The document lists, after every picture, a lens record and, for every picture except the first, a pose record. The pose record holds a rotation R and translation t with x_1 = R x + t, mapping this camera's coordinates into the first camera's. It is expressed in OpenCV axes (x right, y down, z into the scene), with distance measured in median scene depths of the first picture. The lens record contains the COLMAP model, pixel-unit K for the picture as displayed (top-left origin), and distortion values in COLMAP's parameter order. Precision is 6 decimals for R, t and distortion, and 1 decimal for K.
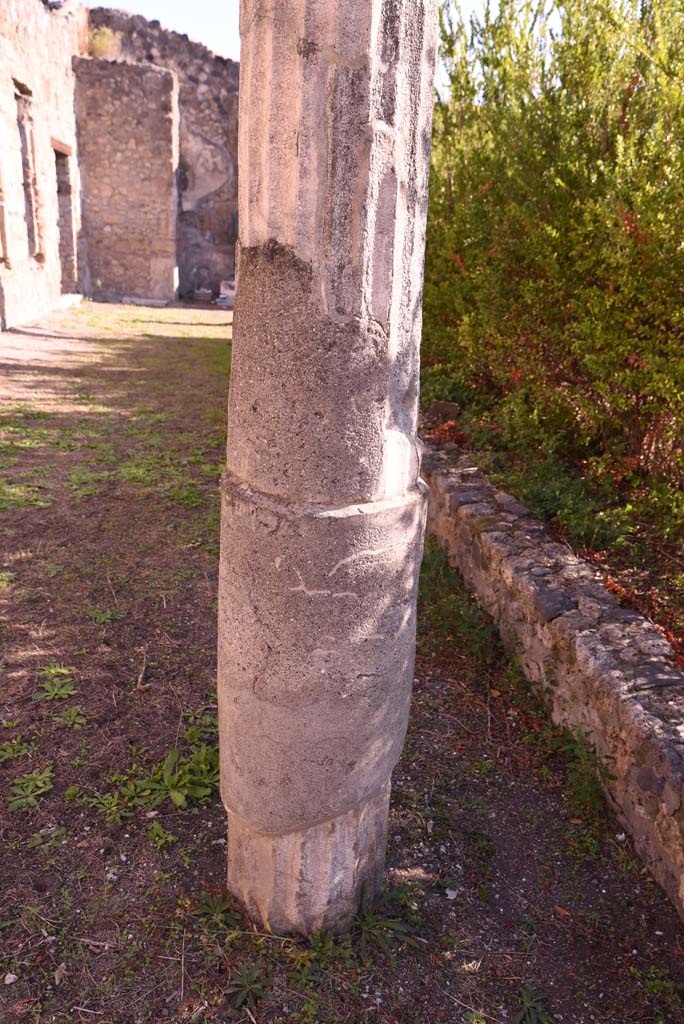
lens RADIAL K [[848.9, 0, 333.9], [0, 848.9, 511.3], [0, 0, 1]] dist [-0.015652, 0.026828]
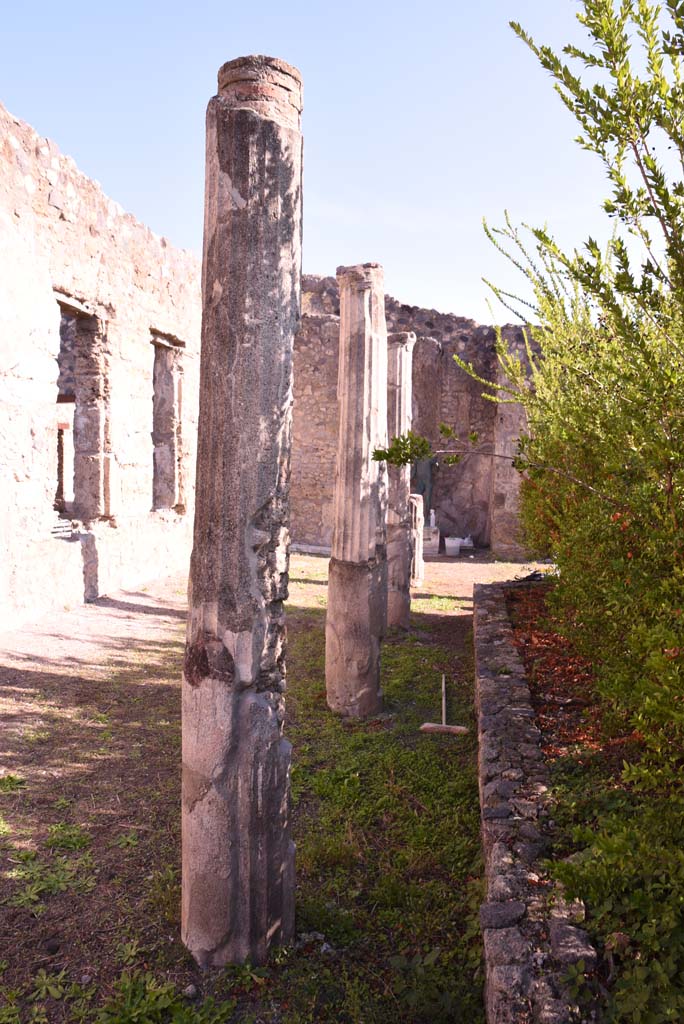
lens RADIAL K [[708.2, 0, 343.9], [0, 708.2, 500.5], [0, 0, 1]] dist [-0.138395, 0.099657]
pose [[0.956077, -0.012213, -0.292861, 0.035727], [-0.065860, 0.964633, -0.255235, -0.110230], [0.285621, 0.263312, 0.921459, 0.305797]]
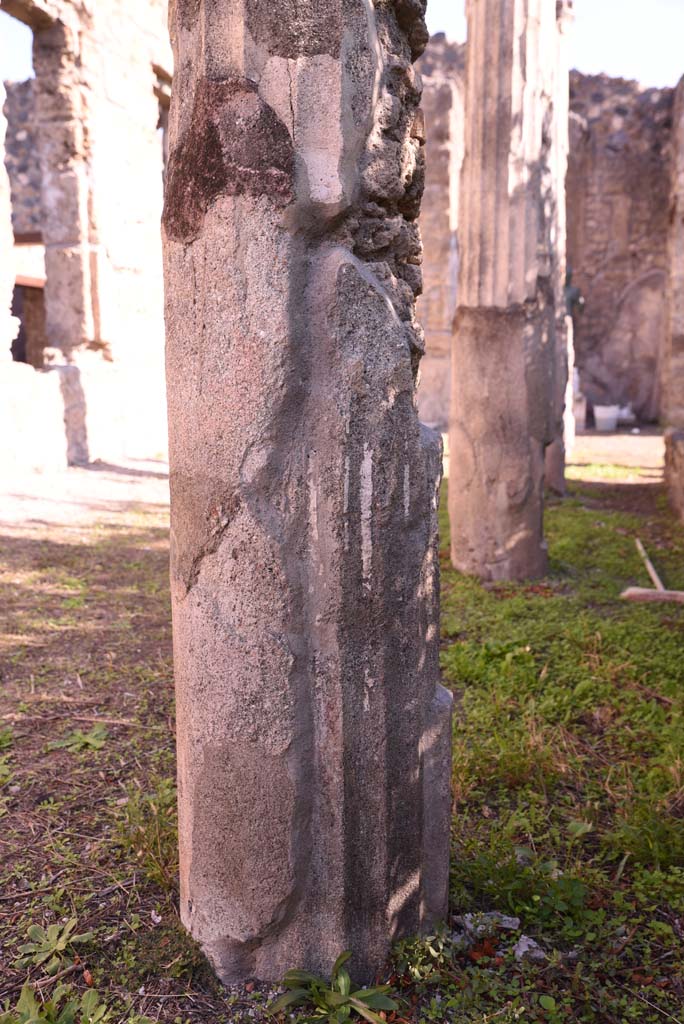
lens RADIAL K [[902.6, 0, 343.9], [0, 902.6, 516.5], [0, 0, 1]] dist [-0.055392, 0.081322]
pose [[0.923695, 0.000059, -0.383128, -0.002653], [-0.065555, 0.985277, -0.157898, -0.072499], [0.377478, 0.170965, 0.910100, 0.393931]]
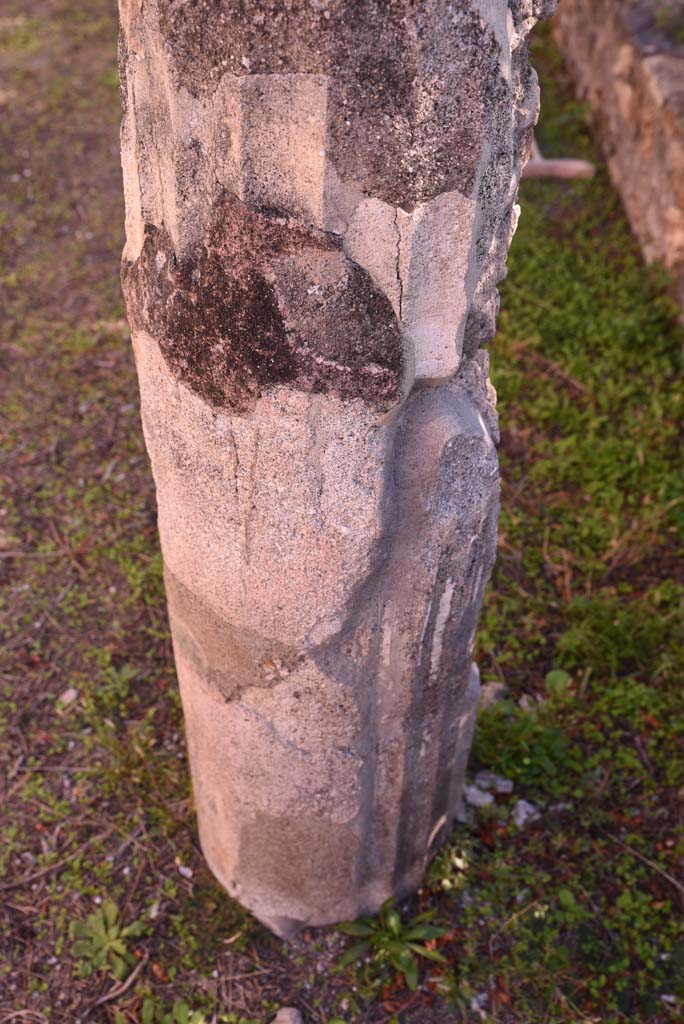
lens RADIAL K [[1063.4, 0, 337.9], [0, 1063.4, 509.3], [0, 0, 1]] dist [-0.011128, 0.000000]
pose [[0.993244, 0.050986, -0.104245, -0.031235], [0.000773, 0.895384, 0.445294, -0.130436], [0.116043, -0.442366, 0.889295, 0.397420]]
